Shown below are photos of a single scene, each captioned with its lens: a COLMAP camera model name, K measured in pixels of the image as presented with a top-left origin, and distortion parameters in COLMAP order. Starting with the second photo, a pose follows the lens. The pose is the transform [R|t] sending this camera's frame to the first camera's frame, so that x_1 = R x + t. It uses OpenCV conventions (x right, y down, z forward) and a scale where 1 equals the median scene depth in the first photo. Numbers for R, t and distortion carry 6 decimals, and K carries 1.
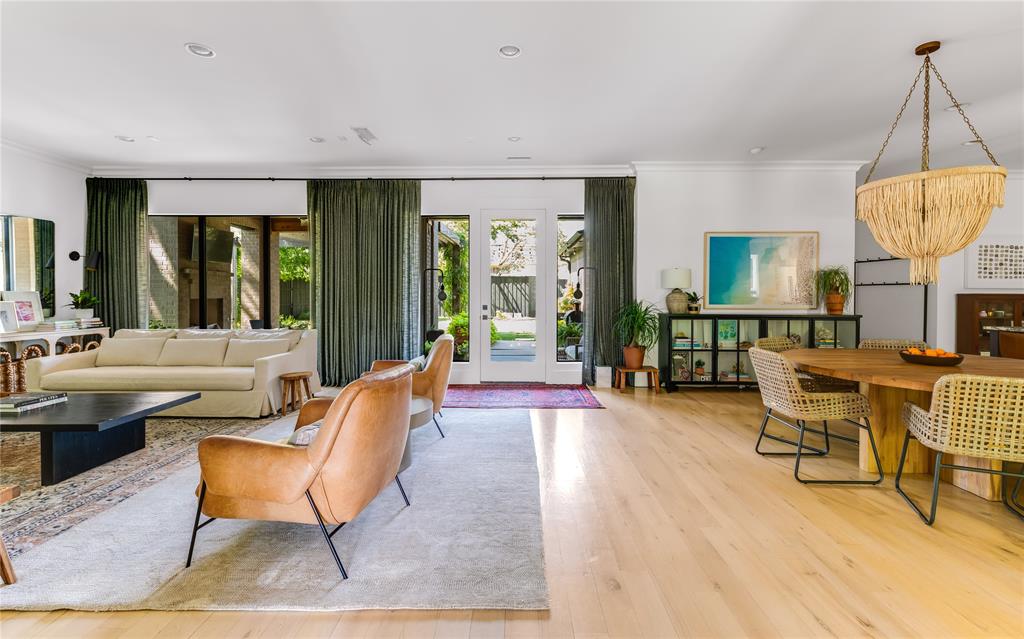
lens RADIAL K [[439.8, 0, 510.7], [0, 439.8, 298.3], [0, 0, 1]] dist [0.002111, -0.000426]
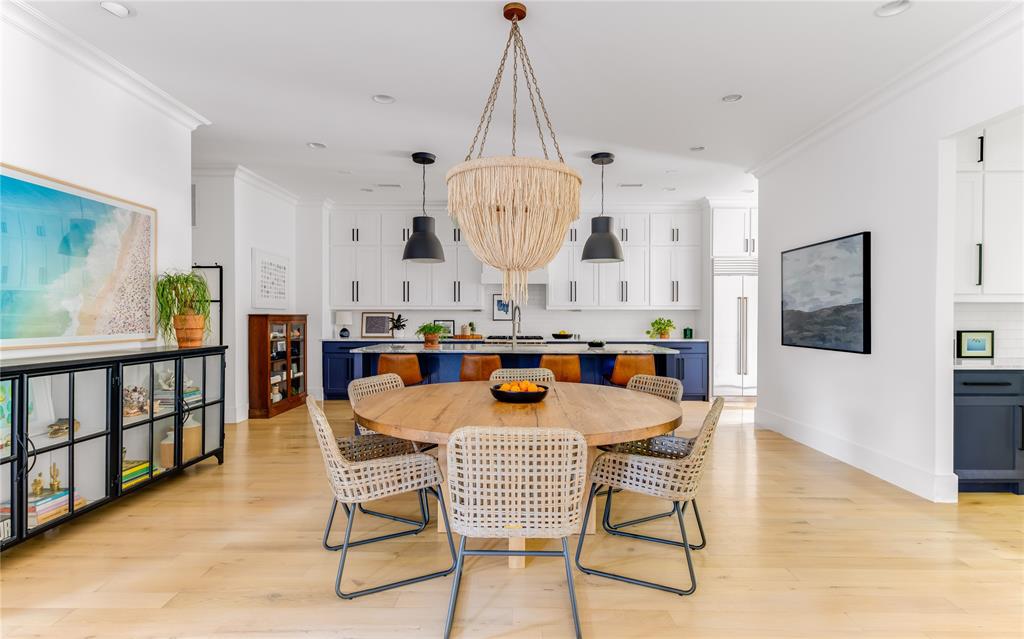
lens RADIAL K [[512.9, 0, 513.5], [0, 512.9, 323.1], [0, 0, 1]] dist [0.007373, 0.000257]
pose [[-0.014506, -0.015964, 0.999767, -0.004022], [0.006242, 0.999852, 0.016056, -0.006343], [-0.999875, 0.006473, -0.014405, 0.563122]]
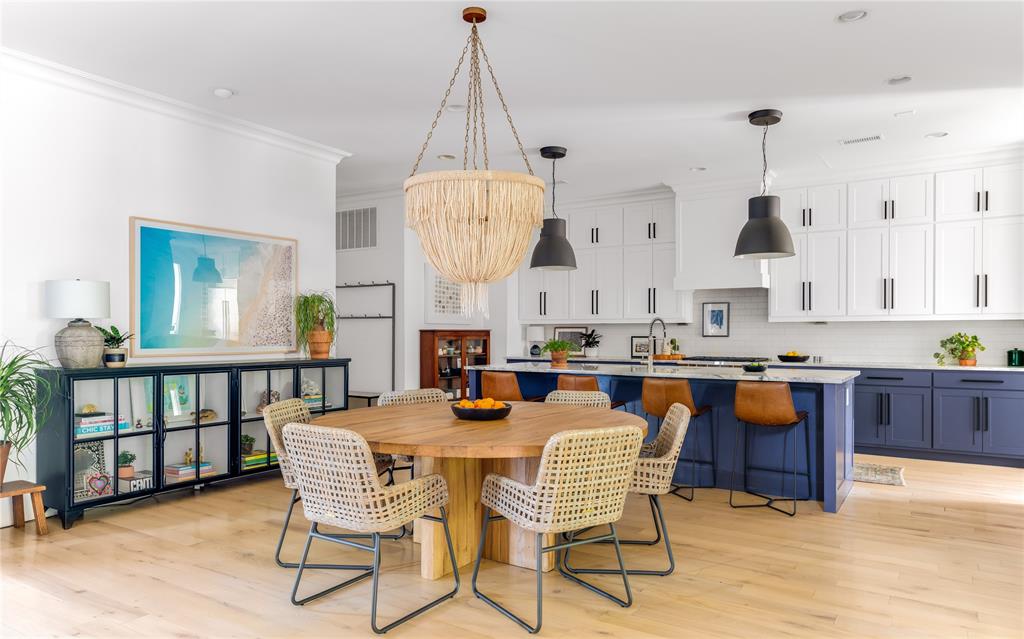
lens RADIAL K [[666.8, 0, 503.9], [0, 666.8, 338.3], [0, 0, 1]] dist [0.002094, 0.006660]
pose [[0.528030, -0.010952, 0.849155, -0.021163], [0.008990, 0.999933, 0.007306, -0.001546], [-0.849178, 0.003776, 0.528093, 0.183396]]
